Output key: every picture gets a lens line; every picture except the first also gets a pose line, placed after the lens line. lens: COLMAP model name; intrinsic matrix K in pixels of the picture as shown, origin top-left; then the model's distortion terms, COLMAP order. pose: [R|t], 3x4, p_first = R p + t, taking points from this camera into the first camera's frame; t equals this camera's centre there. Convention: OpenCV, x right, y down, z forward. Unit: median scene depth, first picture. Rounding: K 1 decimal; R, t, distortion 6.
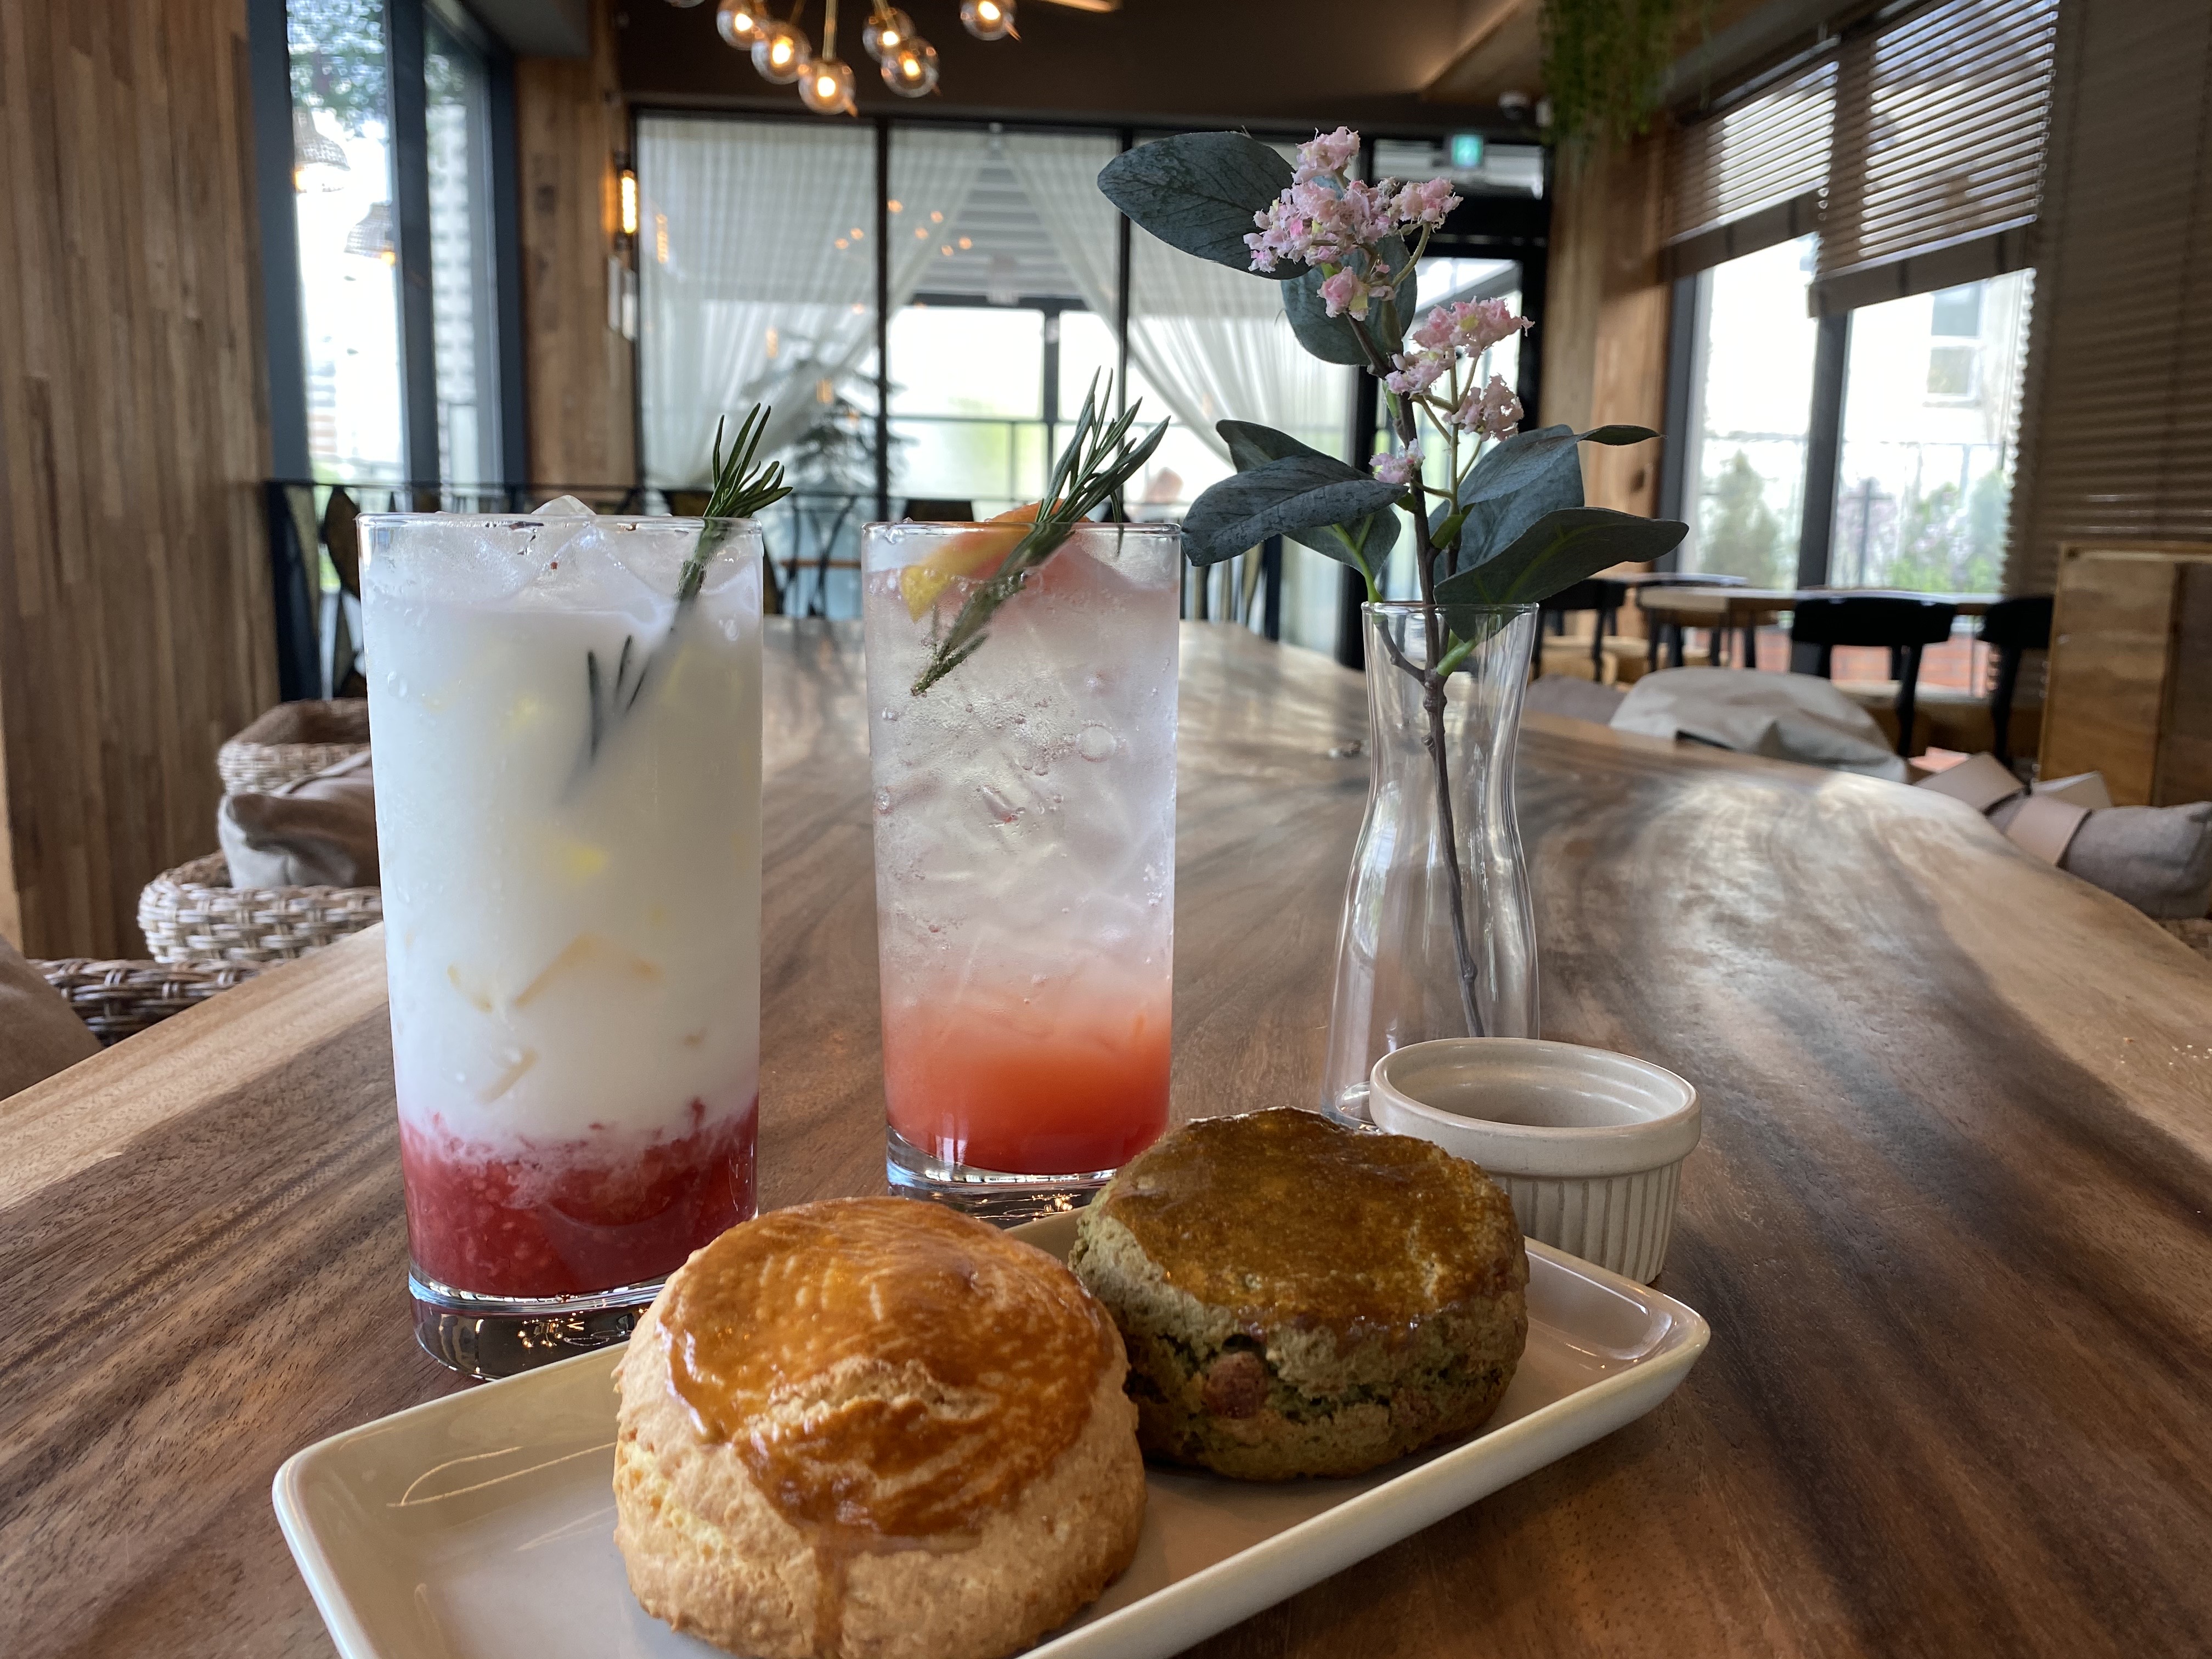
lens RADIAL K [[1642.5, 0, 1110.9], [0, 1642.5, 842.0], [0, 0, 1]] dist [0.008413, -0.012421]
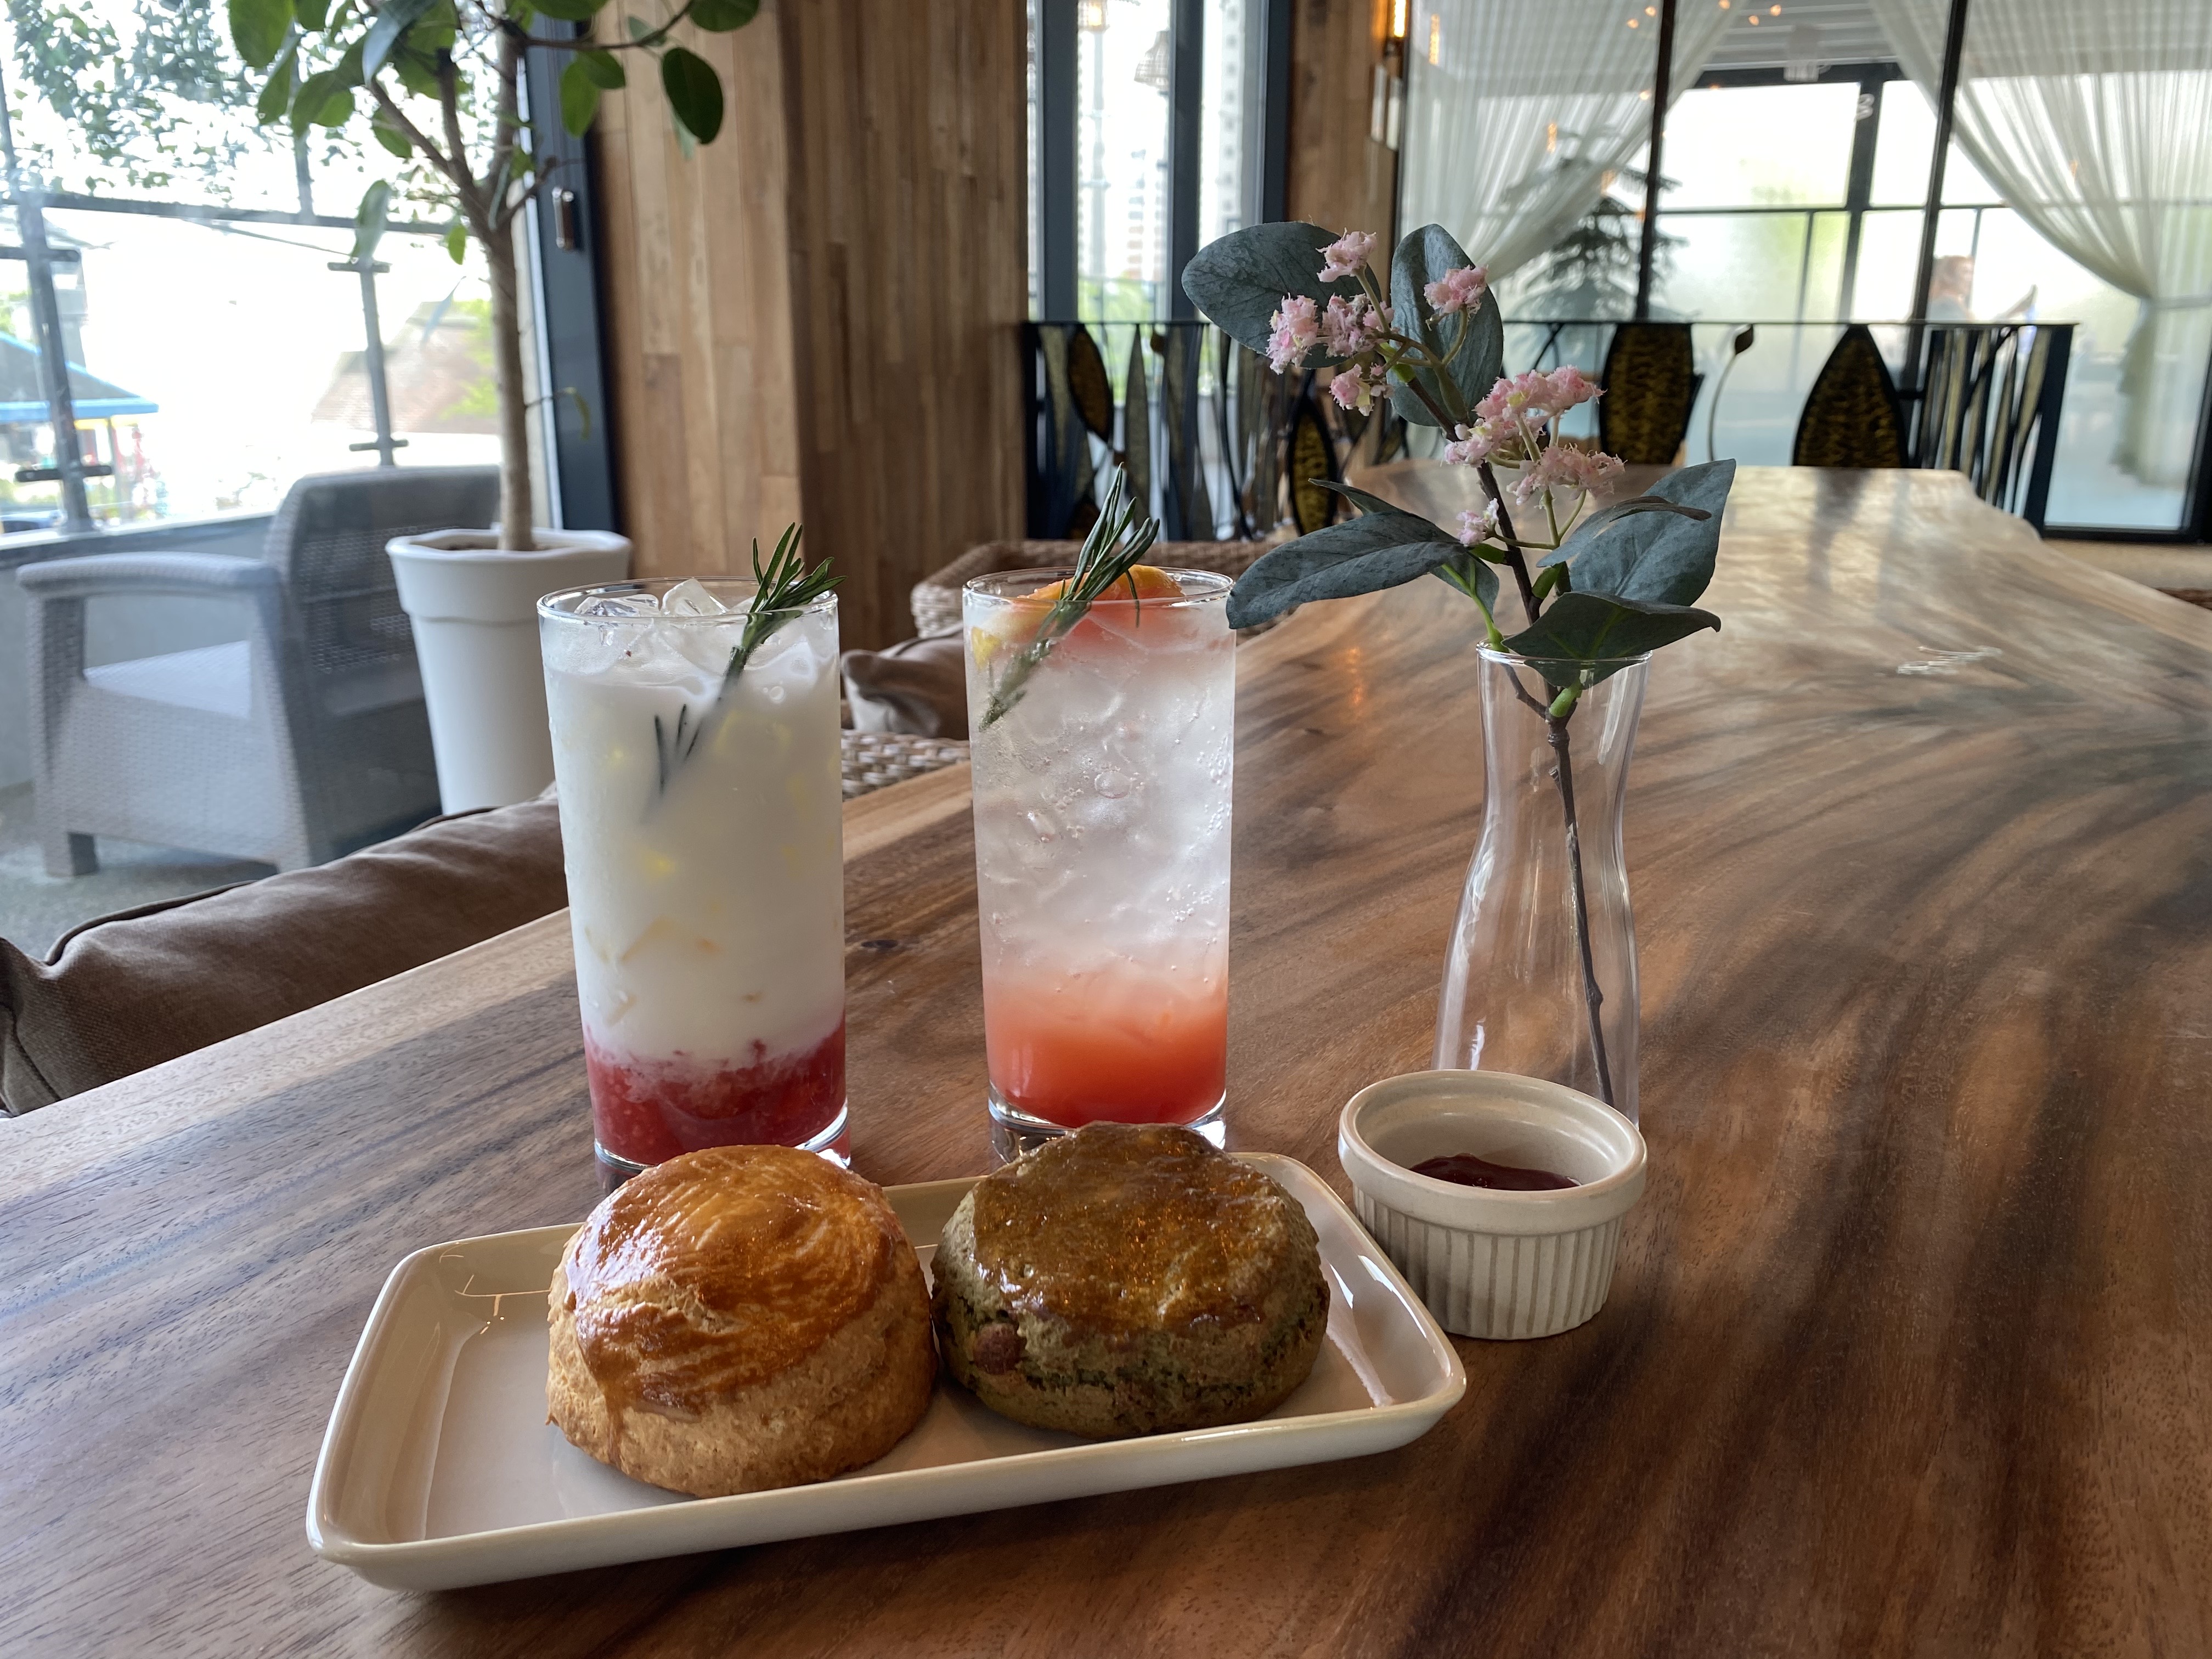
lens RADIAL K [[1676.7, 0, 1212.3], [0, 1676.7, 821.8], [0, 0, 1]] dist [0.099607, -0.221449]
pose [[0.906313, 0.110288, -0.407963, 0.231498], [-0.063732, 0.989975, 0.126044, -0.080377], [0.417774, -0.088235, 0.904256, -0.025694]]
